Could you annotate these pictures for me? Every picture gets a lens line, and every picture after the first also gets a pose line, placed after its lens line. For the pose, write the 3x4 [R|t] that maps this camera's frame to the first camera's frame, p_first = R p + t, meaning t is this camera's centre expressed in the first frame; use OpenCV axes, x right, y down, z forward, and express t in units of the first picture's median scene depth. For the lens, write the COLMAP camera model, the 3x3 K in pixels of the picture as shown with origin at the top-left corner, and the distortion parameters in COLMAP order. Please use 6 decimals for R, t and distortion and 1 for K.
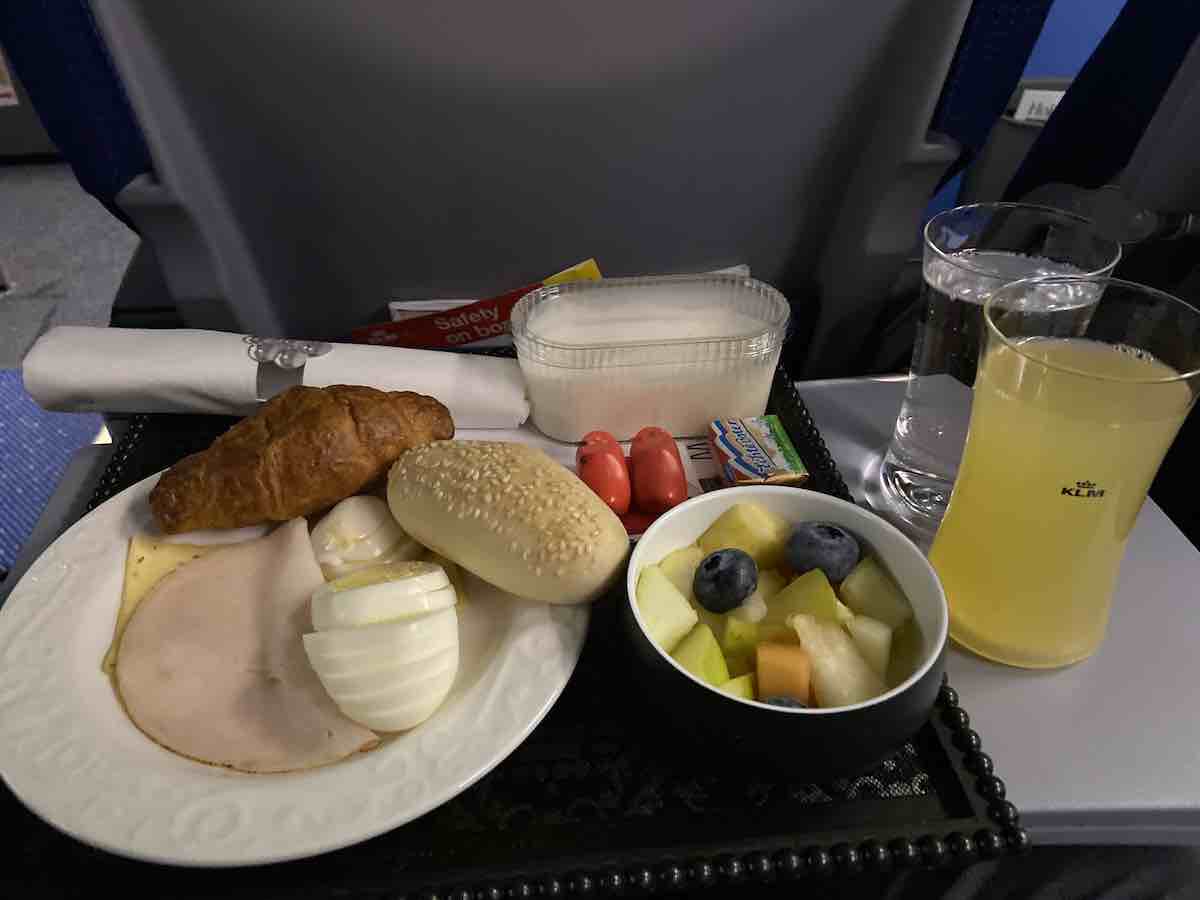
lens RADIAL K [[910.1, 0, 595.5], [0, 910.1, 448.3], [0, 0, 1]] dist [0.107512, -0.137029]
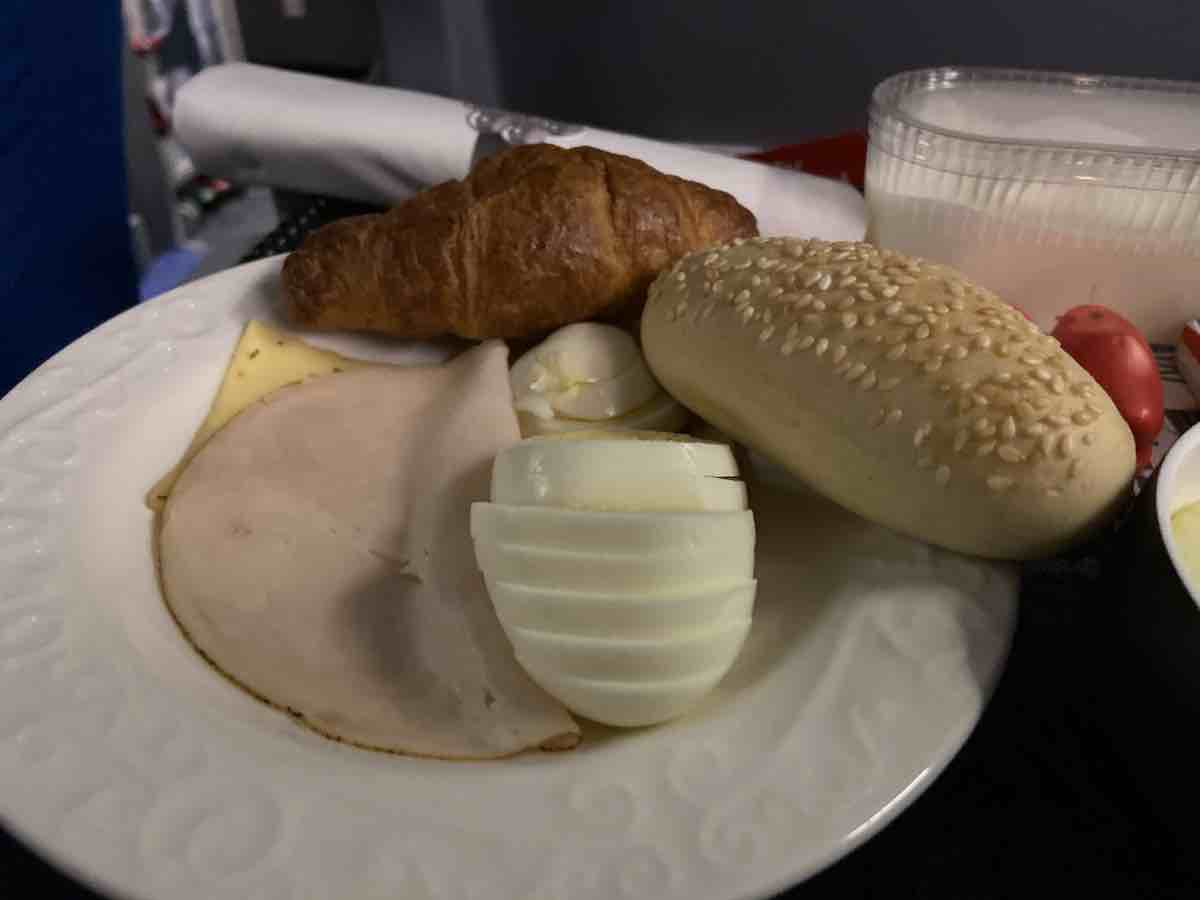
lens RADIAL K [[910.1, 0, 595.5], [0, 910.1, 448.3], [0, 0, 1]] dist [0.107512, -0.137029]
pose [[0.963531, 0.177010, -0.200687, -0.132710], [-0.174597, 0.984189, 0.029804, 0.128305], [0.202789, 0.006322, 0.979202, 0.446353]]
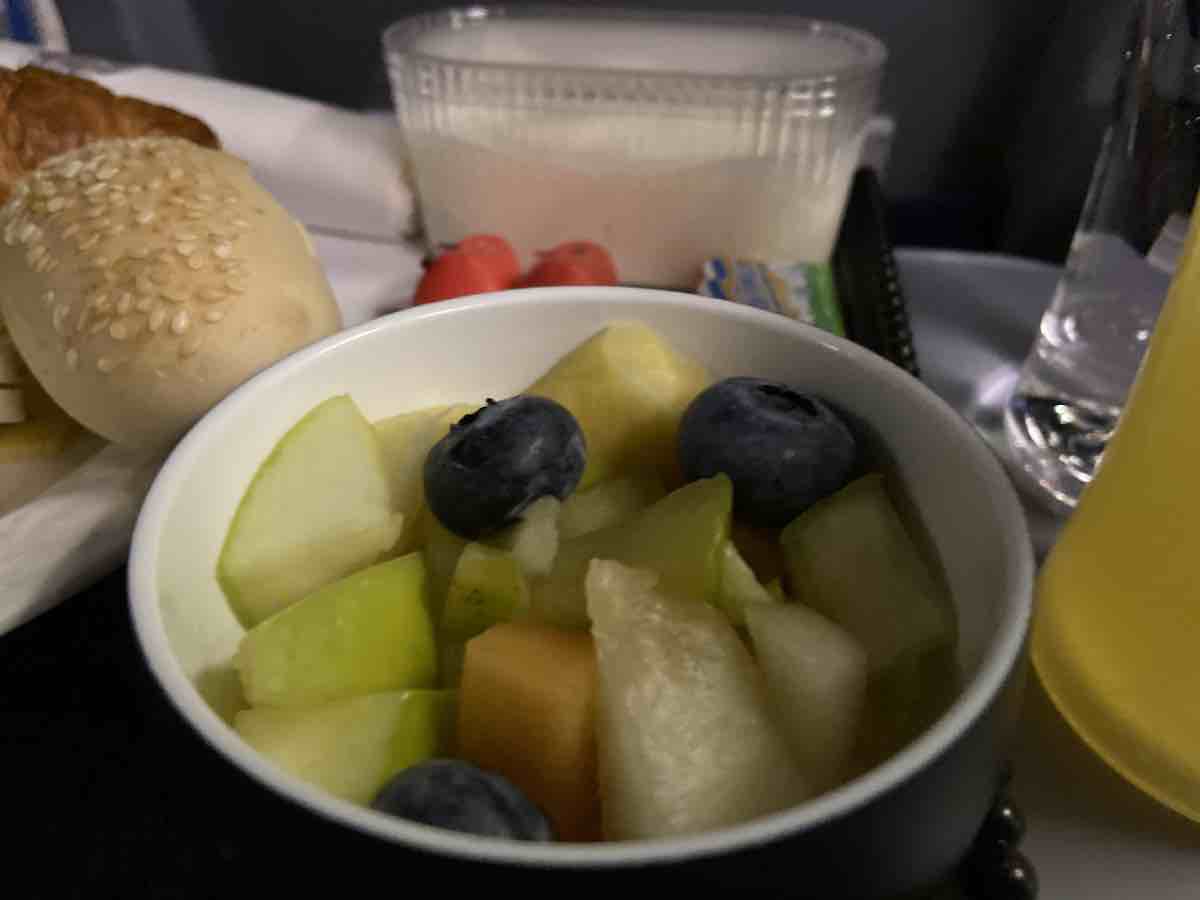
lens RADIAL K [[910.1, 0, 595.5], [0, 910.1, 448.3], [0, 0, 1]] dist [0.107512, -0.137029]
pose [[0.962432, 0.168212, -0.213141, 0.257487], [-0.171817, 0.985128, 0.001635, 0.122994], [0.210247, 0.035048, 0.977020, 0.570358]]
